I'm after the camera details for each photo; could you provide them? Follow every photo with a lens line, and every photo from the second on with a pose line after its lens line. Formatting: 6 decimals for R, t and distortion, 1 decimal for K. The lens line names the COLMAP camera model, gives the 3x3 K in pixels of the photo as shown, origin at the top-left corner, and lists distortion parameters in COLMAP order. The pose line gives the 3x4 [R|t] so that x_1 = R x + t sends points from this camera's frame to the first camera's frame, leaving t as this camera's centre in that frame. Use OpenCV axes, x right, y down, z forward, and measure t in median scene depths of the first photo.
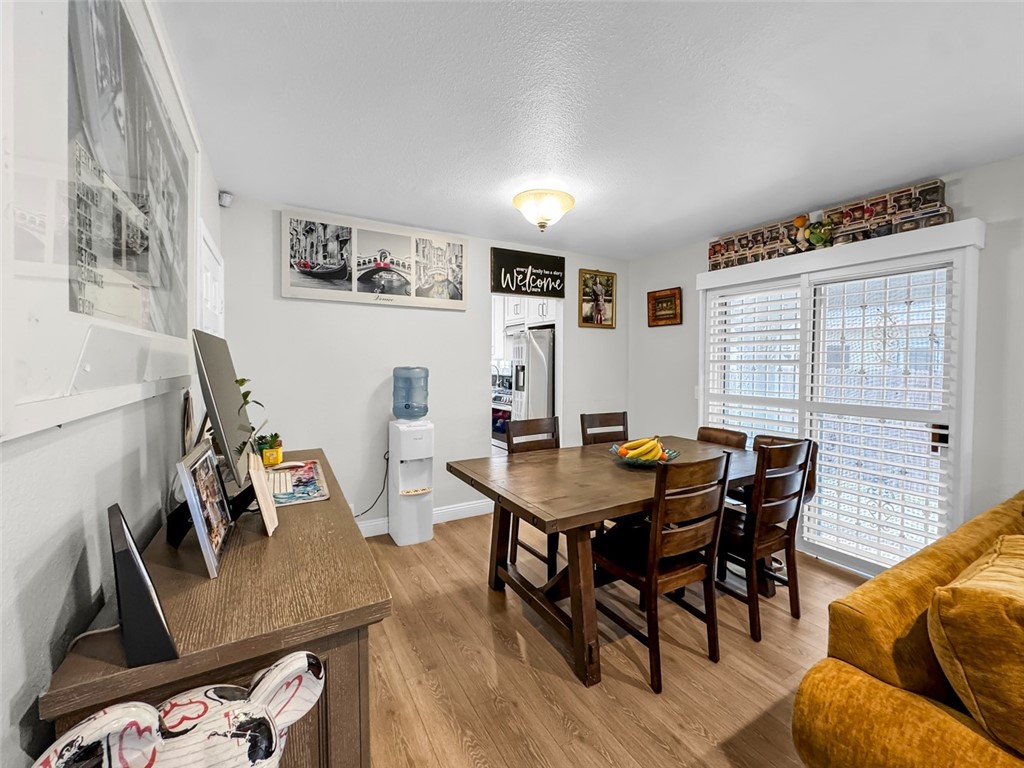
lens RADIAL K [[419.9, 0, 509.9], [0, 419.9, 364.9], [0, 0, 1]] dist [-0.003951, -0.000161]
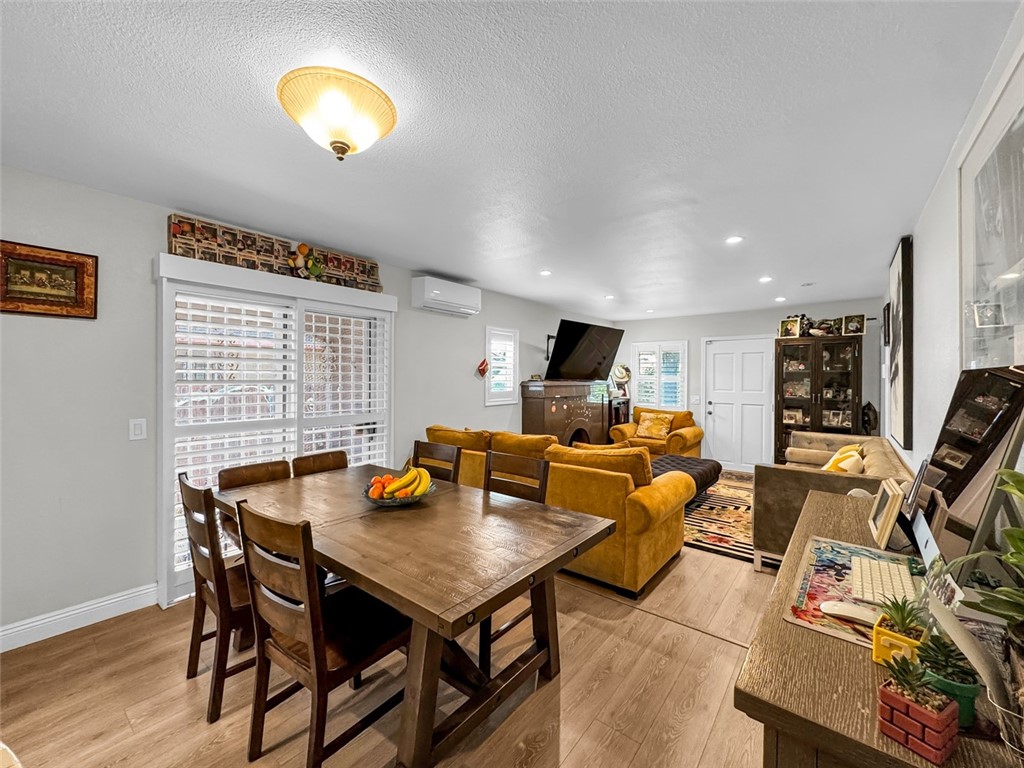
lens RADIAL K [[419.9, 0, 507.3], [0, 419.9, 378.5], [0, 0, 1]] dist [-0.003951, -0.000161]
pose [[-0.371208, -0.009685, 0.928499, -0.413223], [-0.000809, 0.999949, 0.010107, -0.022148], [-0.928549, 0.003001, -0.371197, 0.778635]]
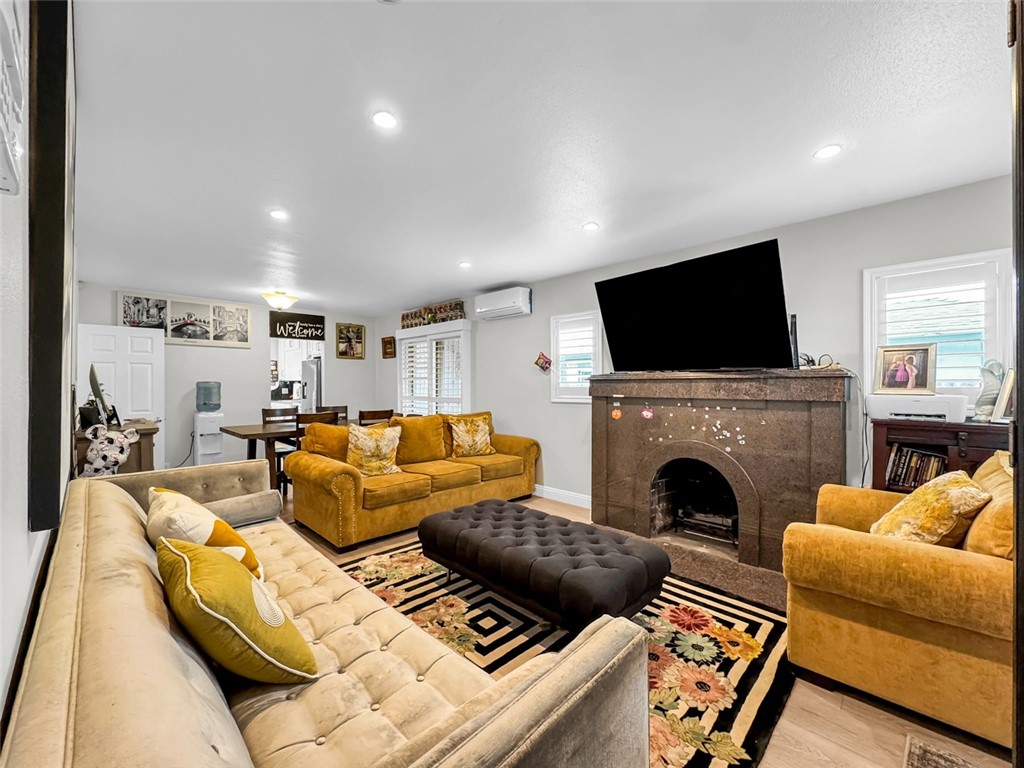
lens RADIAL K [[419.9, 0, 520.1], [0, 419.9, 384.6], [0, 0, 1]] dist [-0.003951, -0.000161]
pose [[0.957422, -0.005878, 0.288633, 0.462041], [0.008764, 0.999924, -0.008707, 0.041485], [-0.288560, 0.010866, 0.957400, -0.954207]]
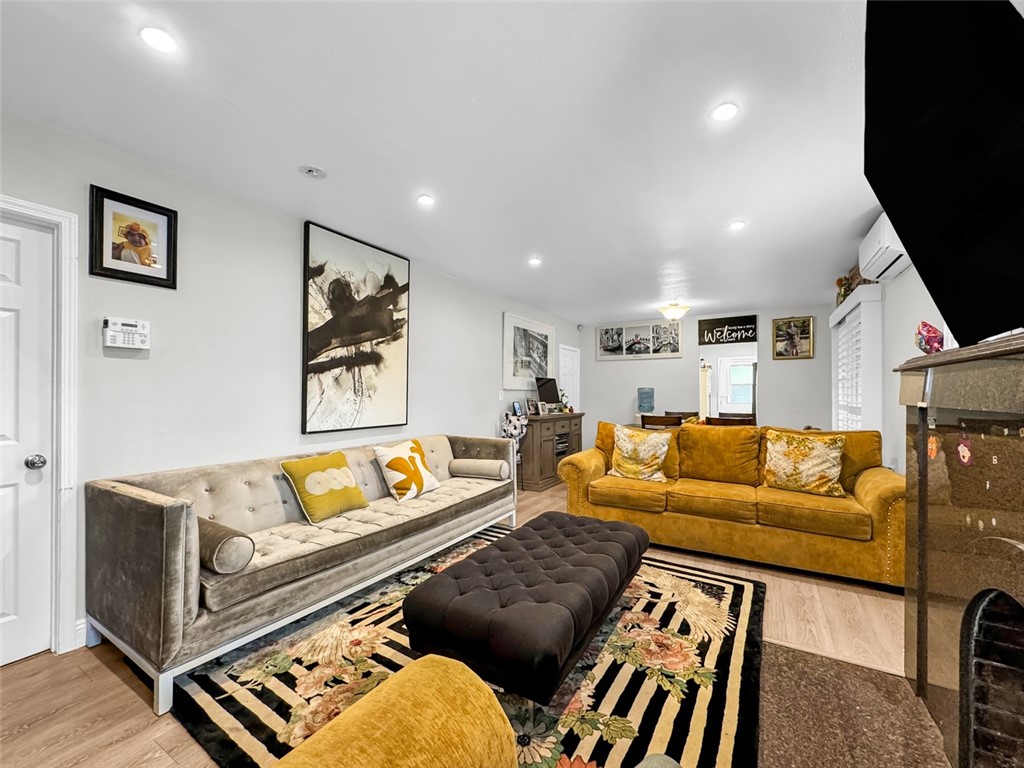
lens RADIAL K [[419.9, 0, 498.5], [0, 419.9, 395.7], [0, 0, 1]] dist [-0.003951, -0.000161]
pose [[0.471471, -0.000959, -0.881881, 1.209773], [-0.007679, 0.999957, -0.005193, 0.058795], [0.881848, 0.009221, 0.471443, -0.621575]]
